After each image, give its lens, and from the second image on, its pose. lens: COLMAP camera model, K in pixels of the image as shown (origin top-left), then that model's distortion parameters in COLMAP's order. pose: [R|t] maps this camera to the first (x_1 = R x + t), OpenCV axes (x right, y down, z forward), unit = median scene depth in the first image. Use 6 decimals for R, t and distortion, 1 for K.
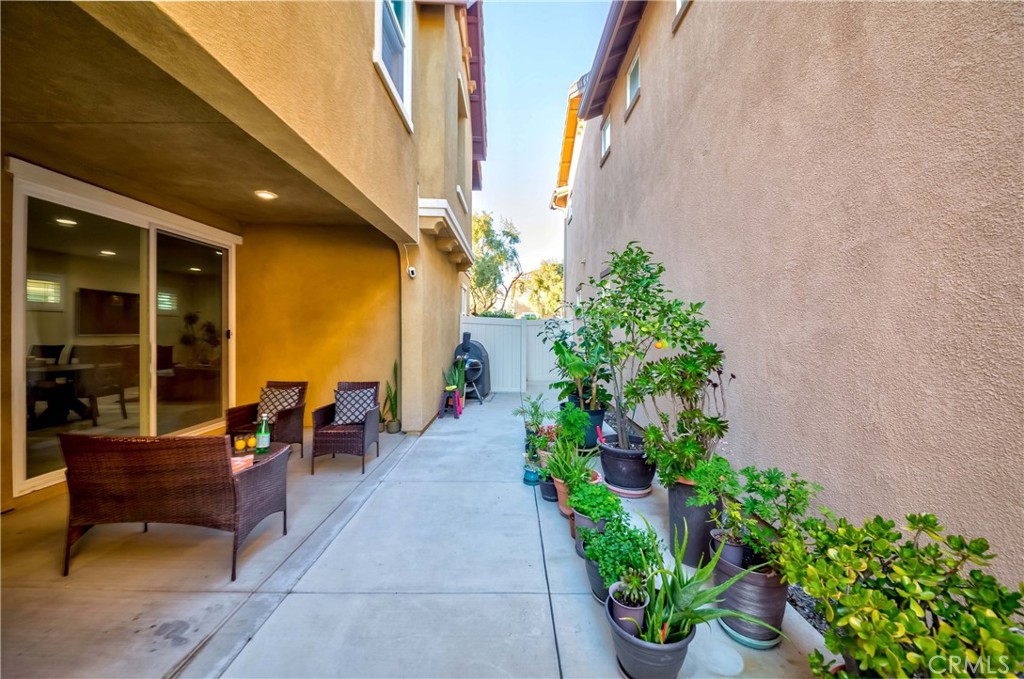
lens RADIAL K [[404.9, 0, 513.8], [0, 404.9, 330.4], [0, 0, 1]] dist [-0.000342, -0.000041]
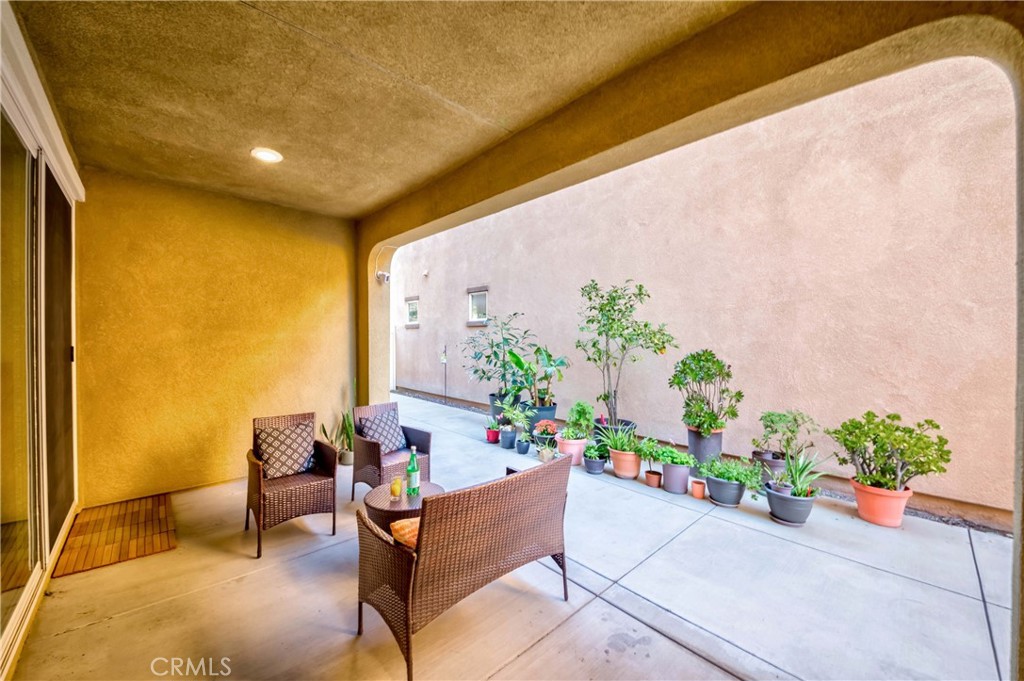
lens RADIAL K [[399.0, 0, 509.9], [0, 399.0, 338.8], [0, 0, 1]] dist [0.000928, 0.000039]
pose [[0.742341, -0.005815, 0.669997, -1.240021], [0.003346, 0.999982, 0.004971, -0.024958], [-0.670014, -0.001449, 0.742347, 0.310528]]
